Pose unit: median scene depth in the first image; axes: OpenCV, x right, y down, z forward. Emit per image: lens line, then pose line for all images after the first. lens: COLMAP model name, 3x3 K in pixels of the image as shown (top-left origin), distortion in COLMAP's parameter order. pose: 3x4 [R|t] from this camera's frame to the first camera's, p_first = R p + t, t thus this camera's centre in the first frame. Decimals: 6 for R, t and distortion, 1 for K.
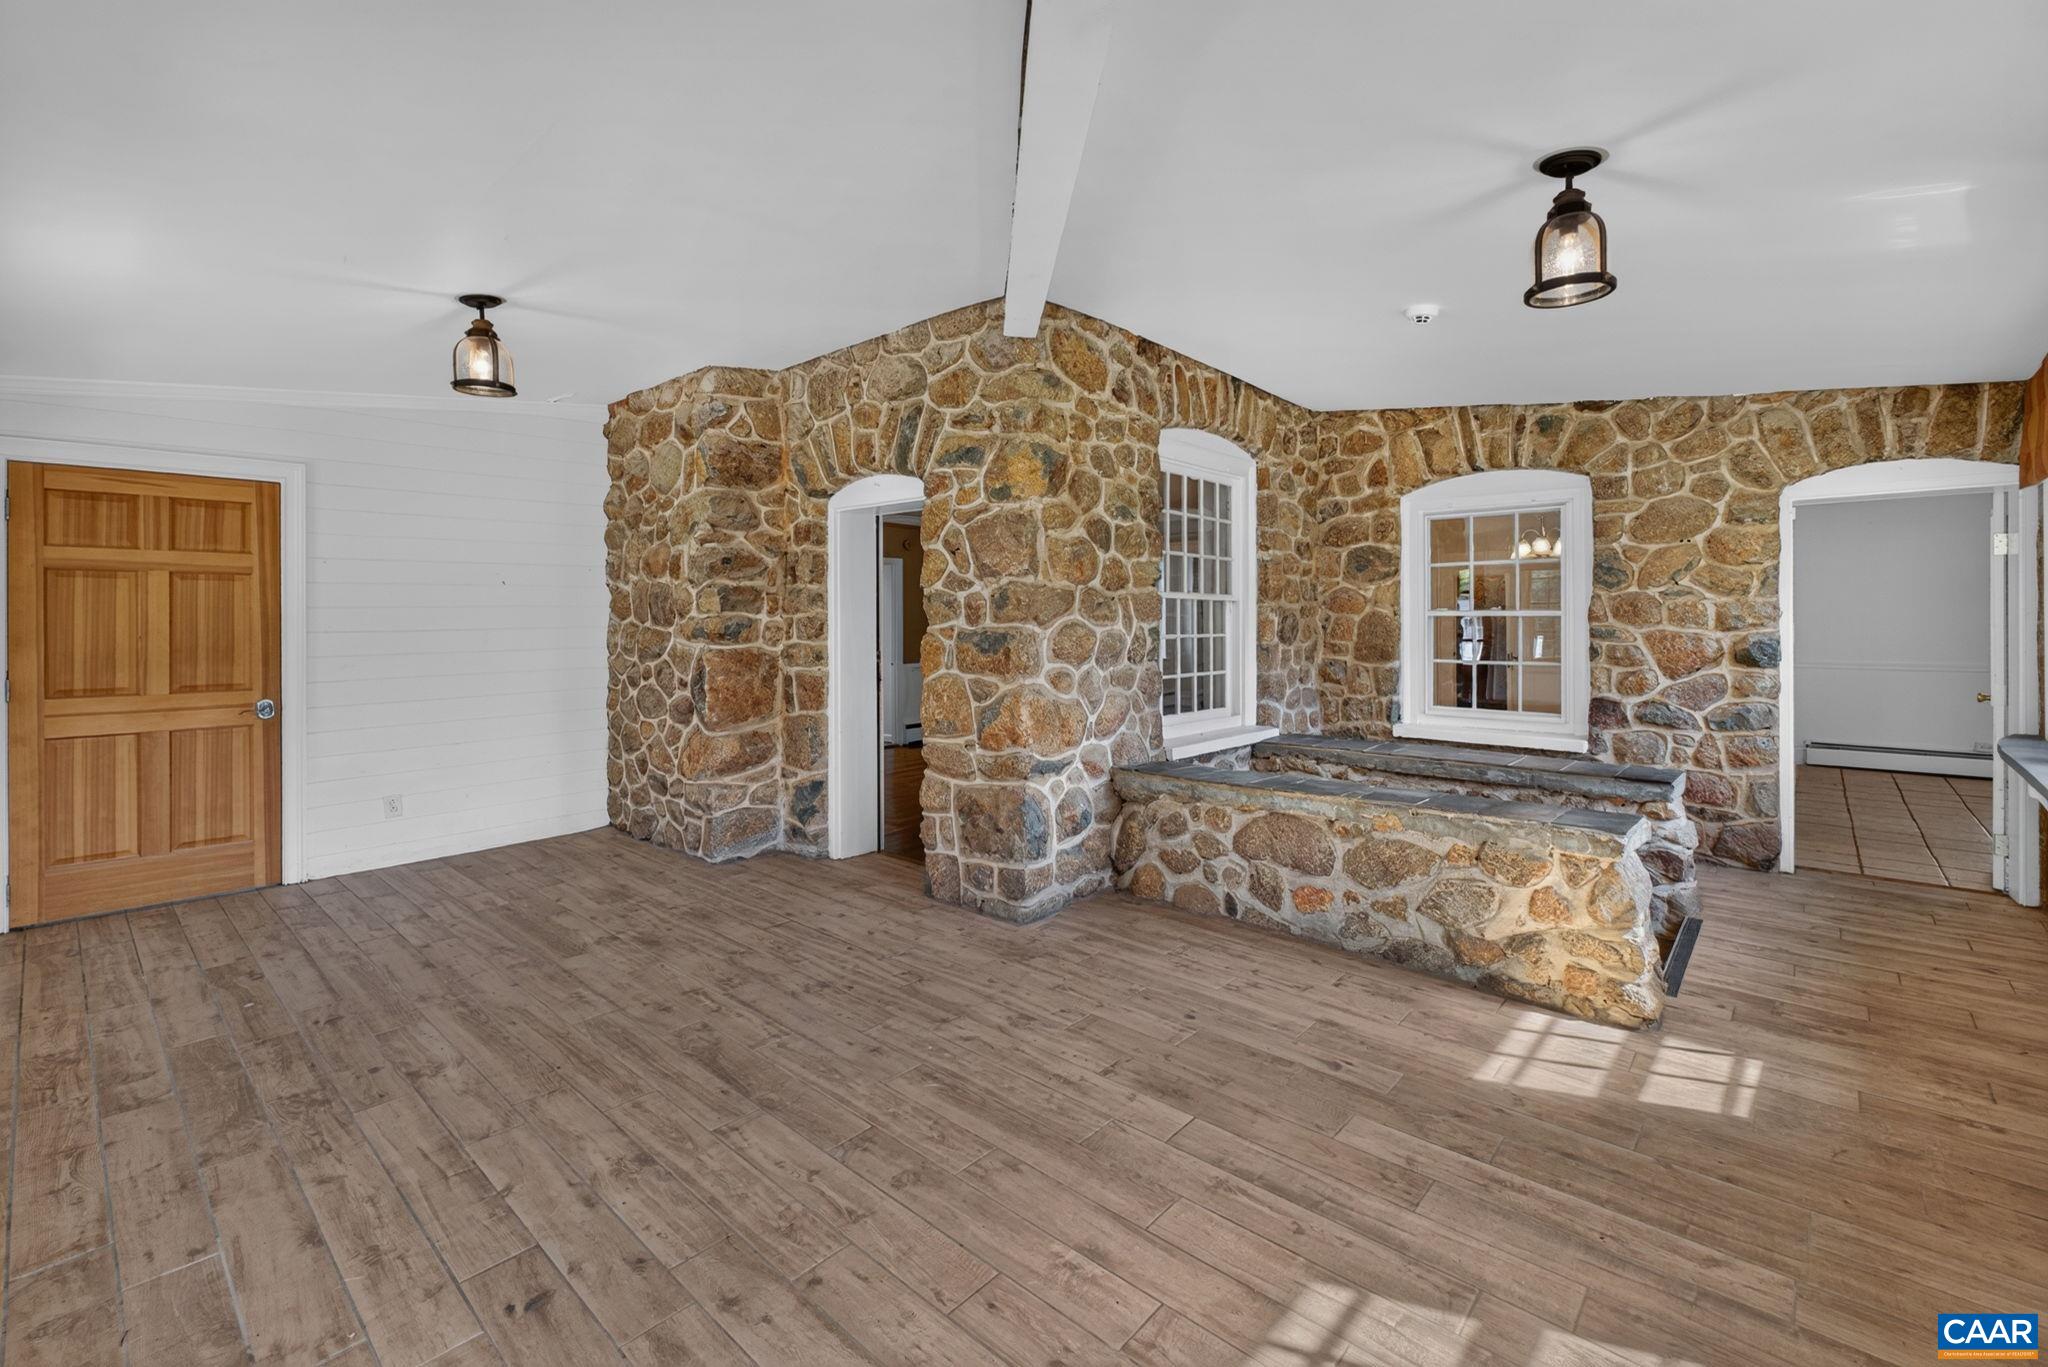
lens RADIAL K [[870.9, 0, 1017.3], [0, 870.9, 616.9], [0, 0, 1]] dist [0.002861, -0.000343]
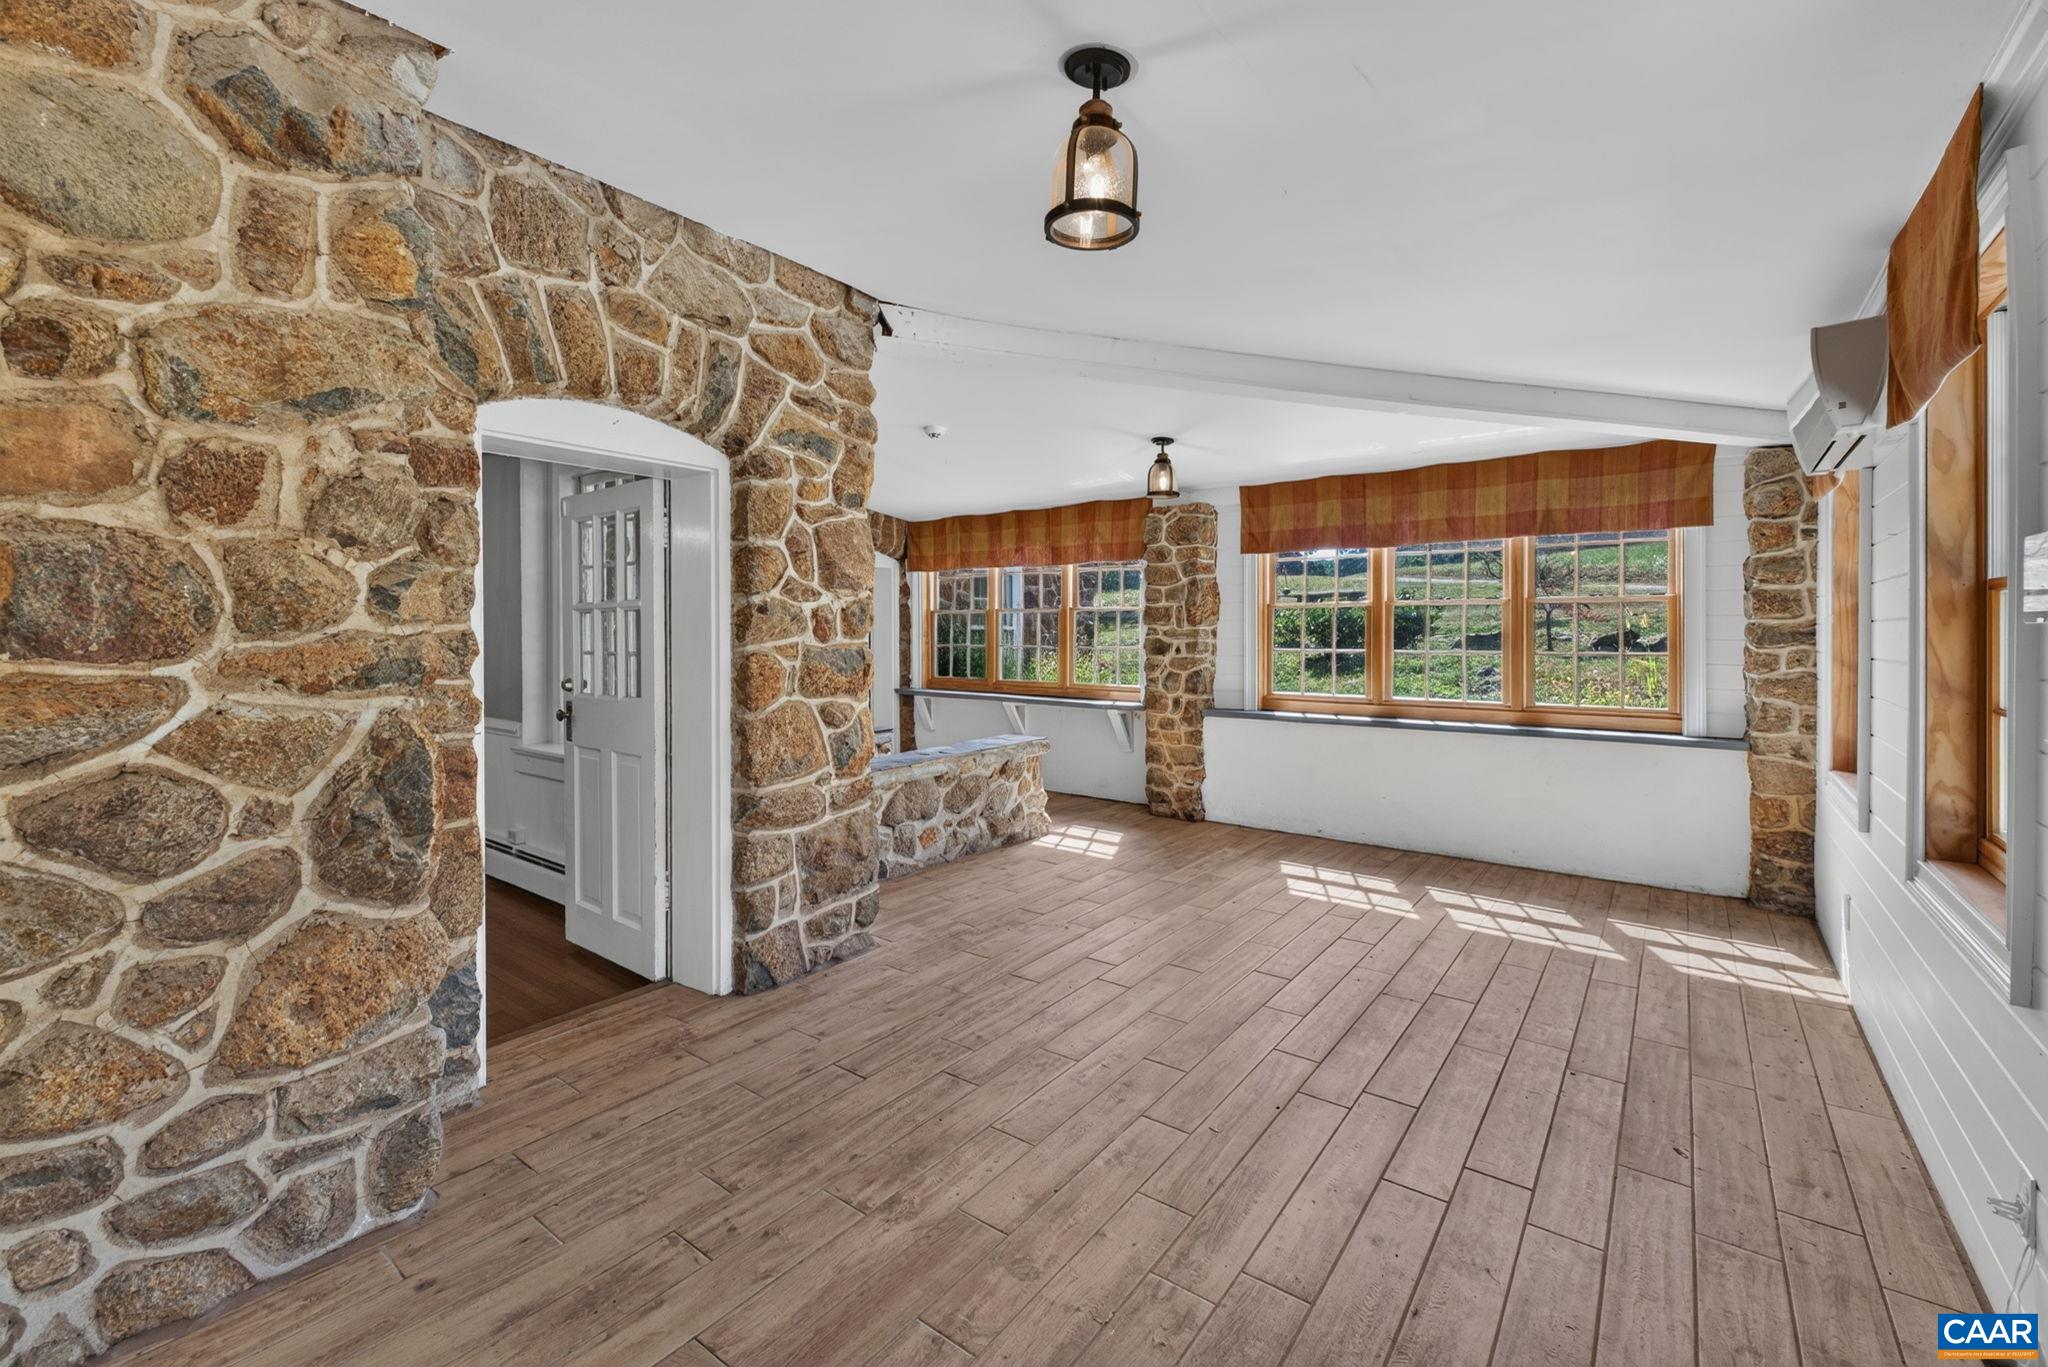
lens RADIAL K [[870.9, 0, 1006.7], [0, 870.9, 628.7], [0, 0, 1]] dist [0.002861, -0.000343]
pose [[-0.073052, 0.002859, 0.997324, -0.935669], [-0.001633, 0.999994, -0.002986, -0.001020], [-0.997327, -0.001846, -0.073047, 0.878437]]
